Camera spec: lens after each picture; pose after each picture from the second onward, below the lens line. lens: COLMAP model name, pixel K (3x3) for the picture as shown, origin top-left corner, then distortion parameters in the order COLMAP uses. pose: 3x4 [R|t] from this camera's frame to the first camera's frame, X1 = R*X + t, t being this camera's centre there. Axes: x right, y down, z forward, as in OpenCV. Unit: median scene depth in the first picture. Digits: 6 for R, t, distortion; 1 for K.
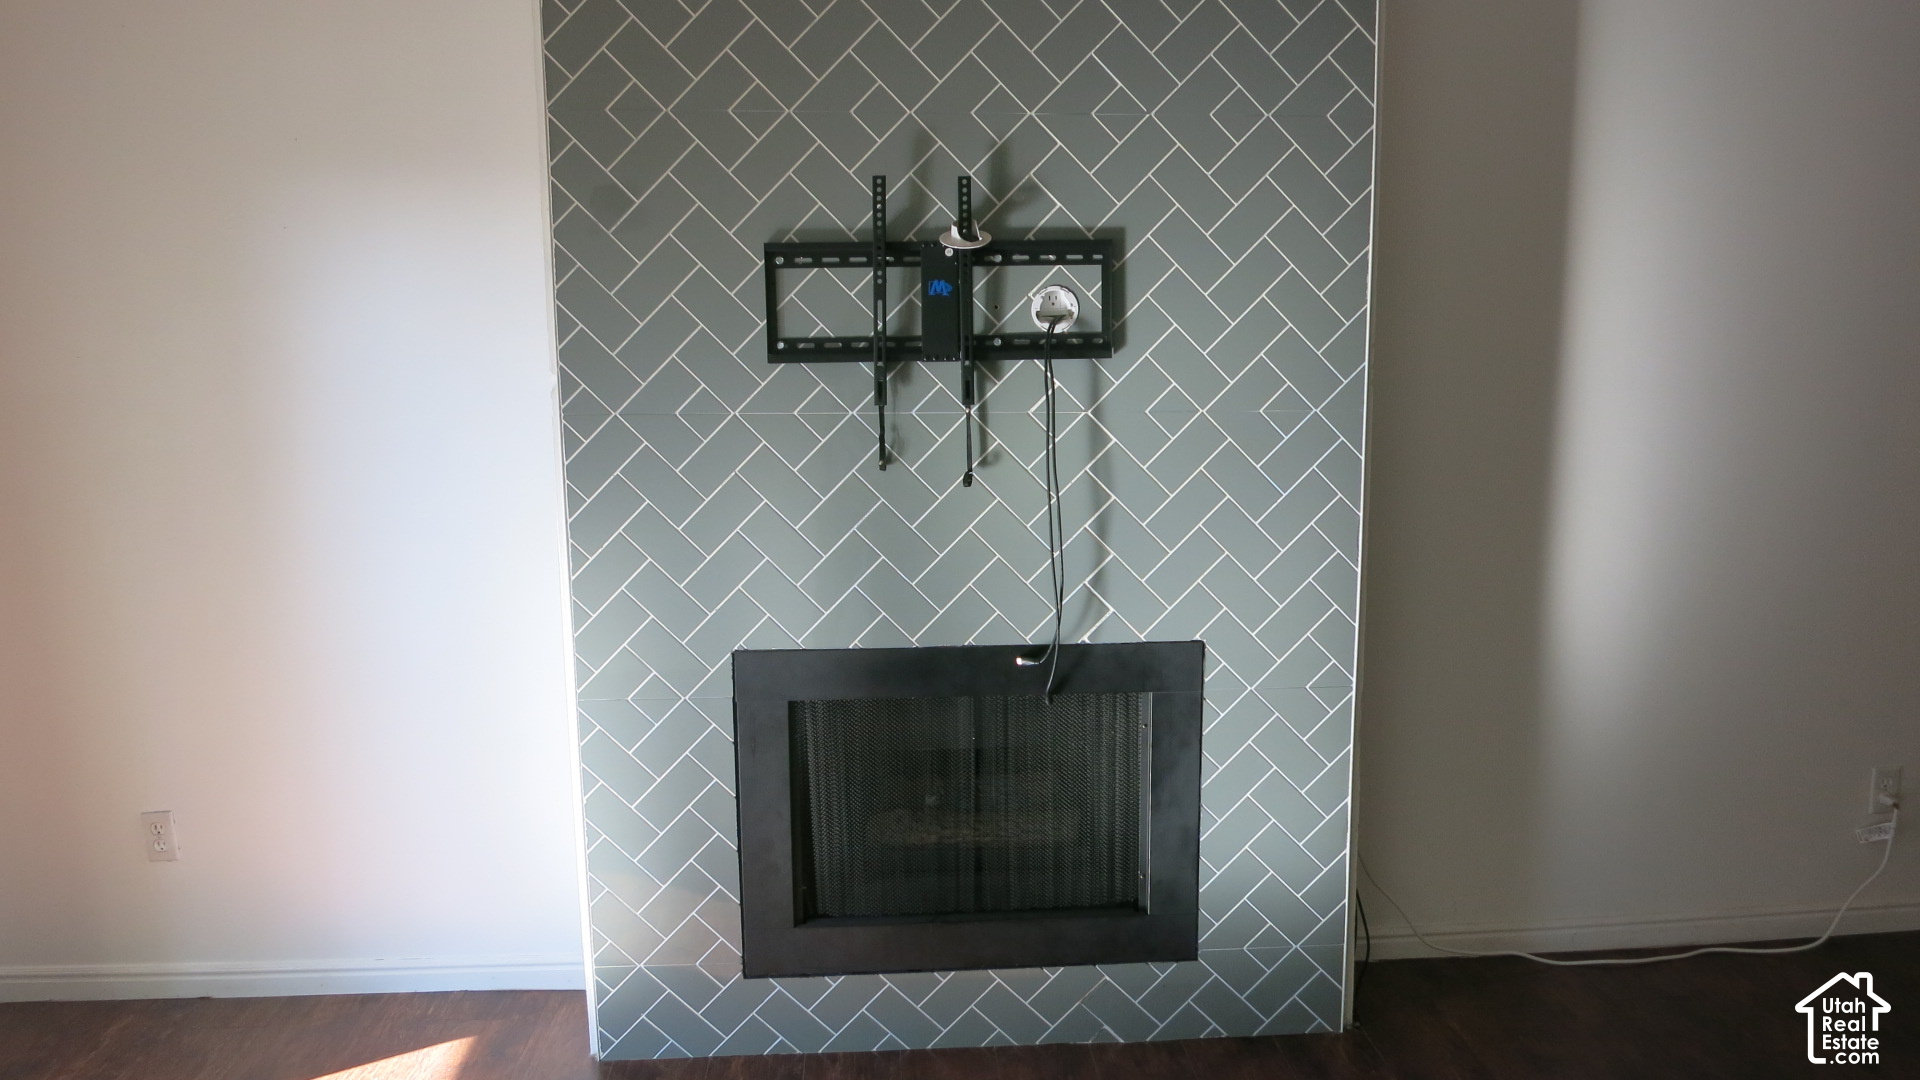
lens RADIAL K [[1372.3, 0, 960.0], [0, 1372.3, 540.0], [0, 0, 1]] dist [-0.044248, -0.000857]
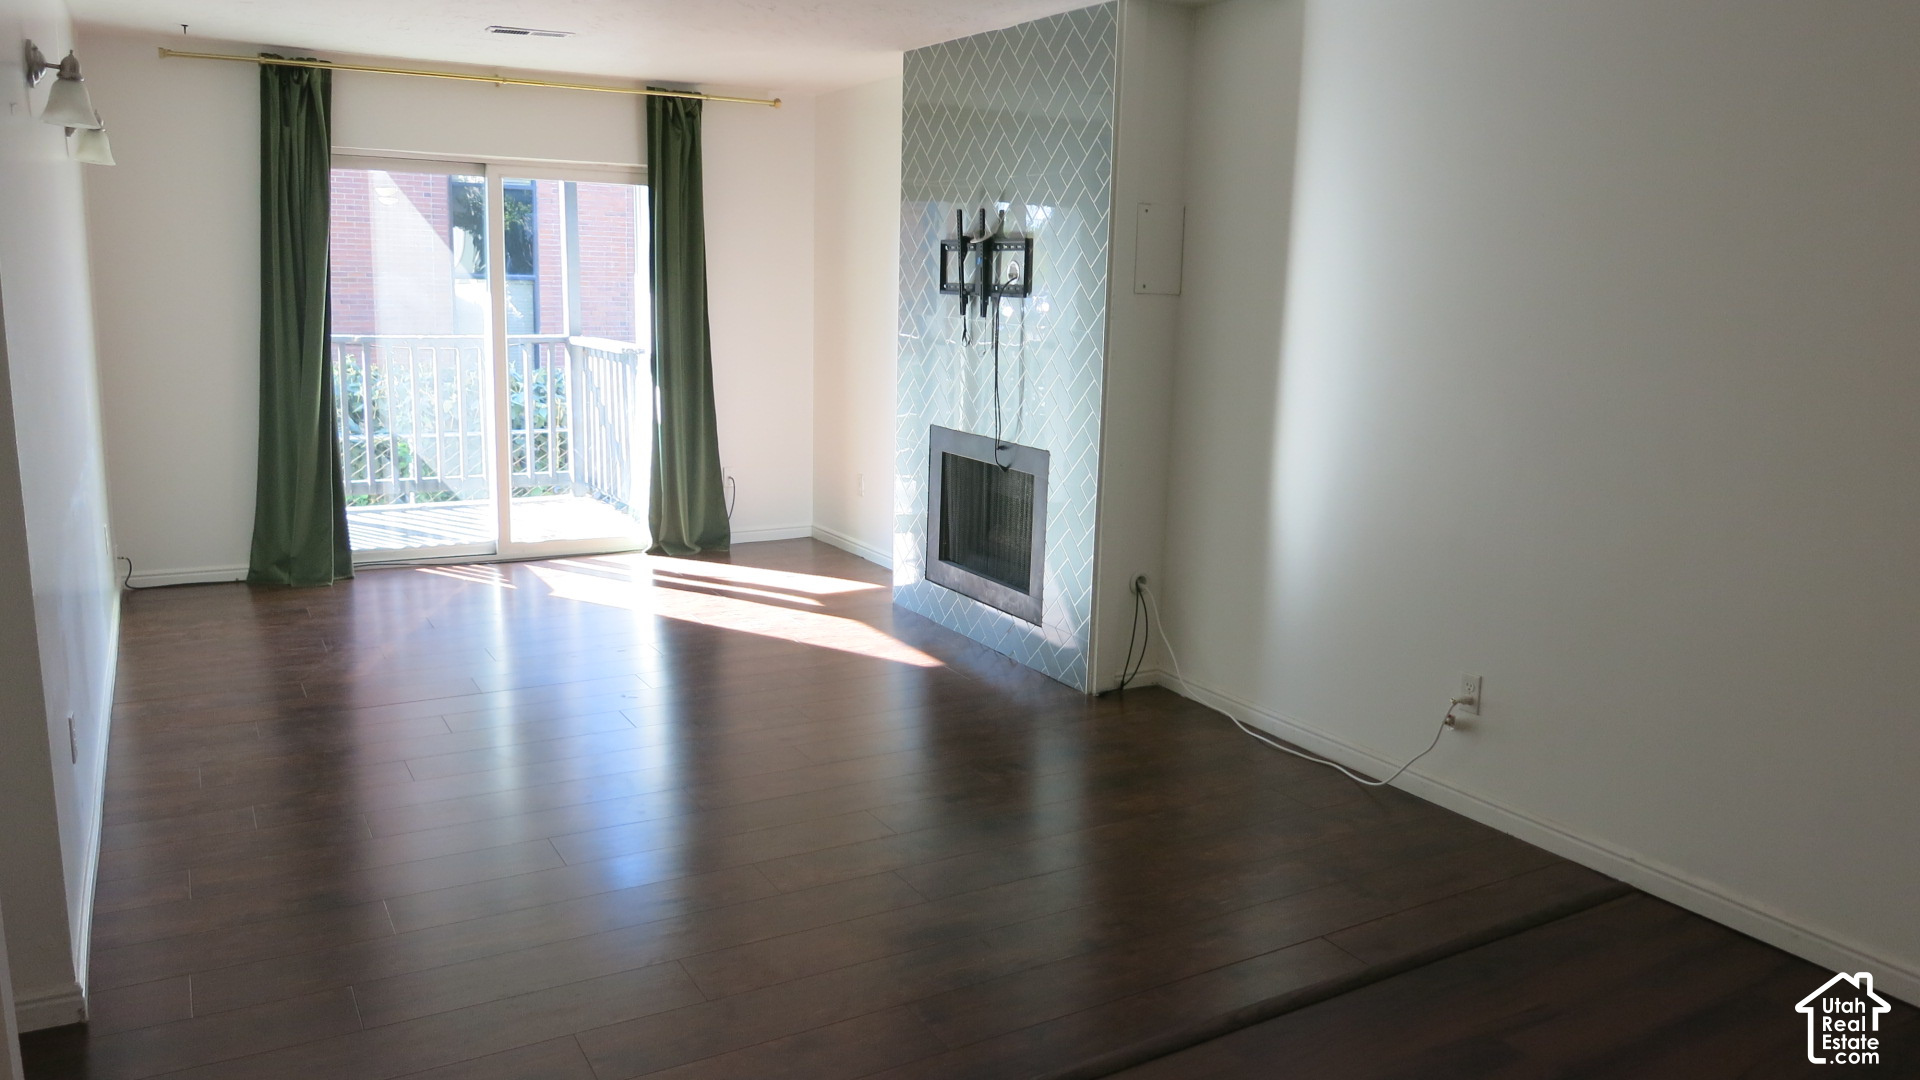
lens RADIAL K [[1372.3, 0, 960.0], [0, 1372.3, 540.0], [0, 0, 1]] dist [-0.044248, -0.000857]
pose [[0.447366, 0.192920, -0.873296, 1.835280], [-0.172086, 0.976779, 0.127626, -0.027726], [0.877639, 0.093186, 0.470177, 0.019308]]
